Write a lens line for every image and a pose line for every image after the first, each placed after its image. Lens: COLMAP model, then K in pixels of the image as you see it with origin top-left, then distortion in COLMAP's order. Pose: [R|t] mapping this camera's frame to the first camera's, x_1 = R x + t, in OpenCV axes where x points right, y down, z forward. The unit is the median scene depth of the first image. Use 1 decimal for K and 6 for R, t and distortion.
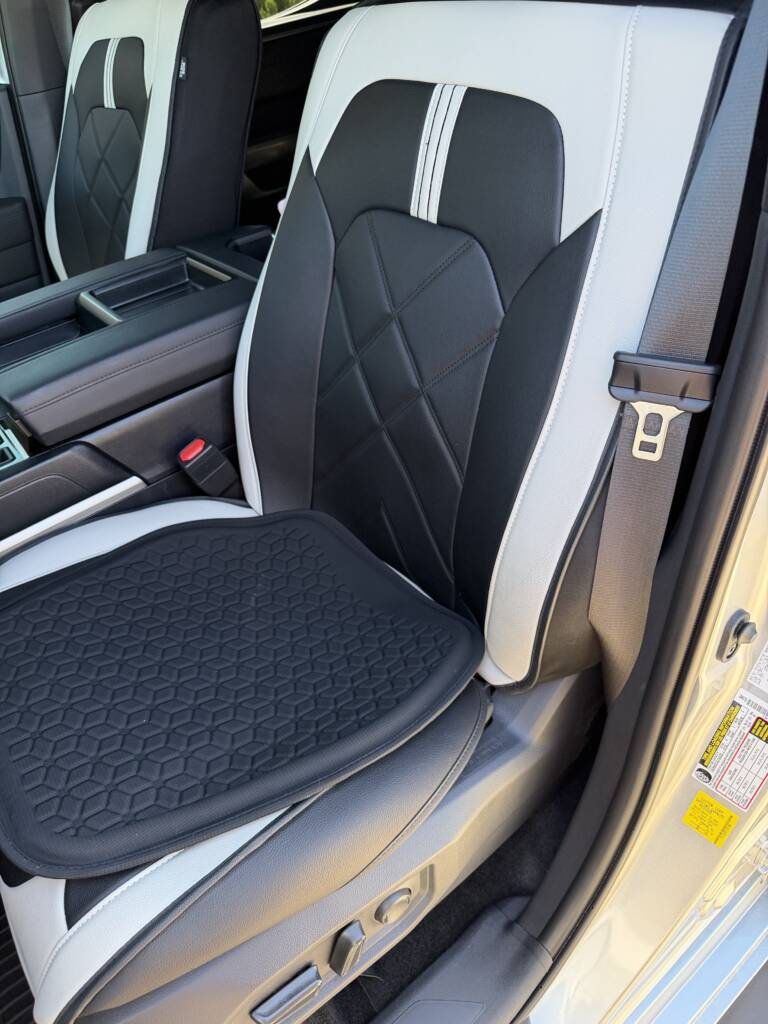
lens RADIAL K [[732.1, 0, 374.3], [0, 732.1, 510.8], [0, 0, 1]] dist [0.010475, -0.001898]
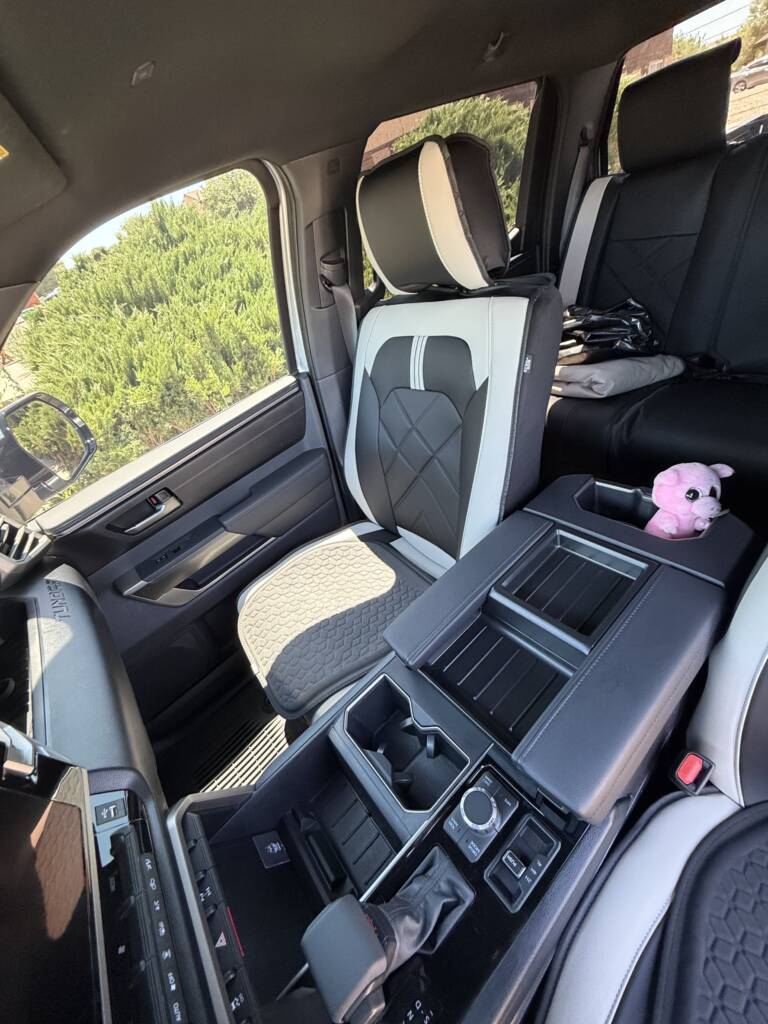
lens RADIAL K [[407.8, 0, 377.7], [0, 407.8, 507.8], [0, 0, 1]] dist [-0.000494, -0.000621]
pose [[0.986988, -0.145900, -0.067583, -0.615625], [0.144950, 0.989261, -0.018785, -0.517256], [0.069598, 0.008745, 0.997537, 0.447475]]
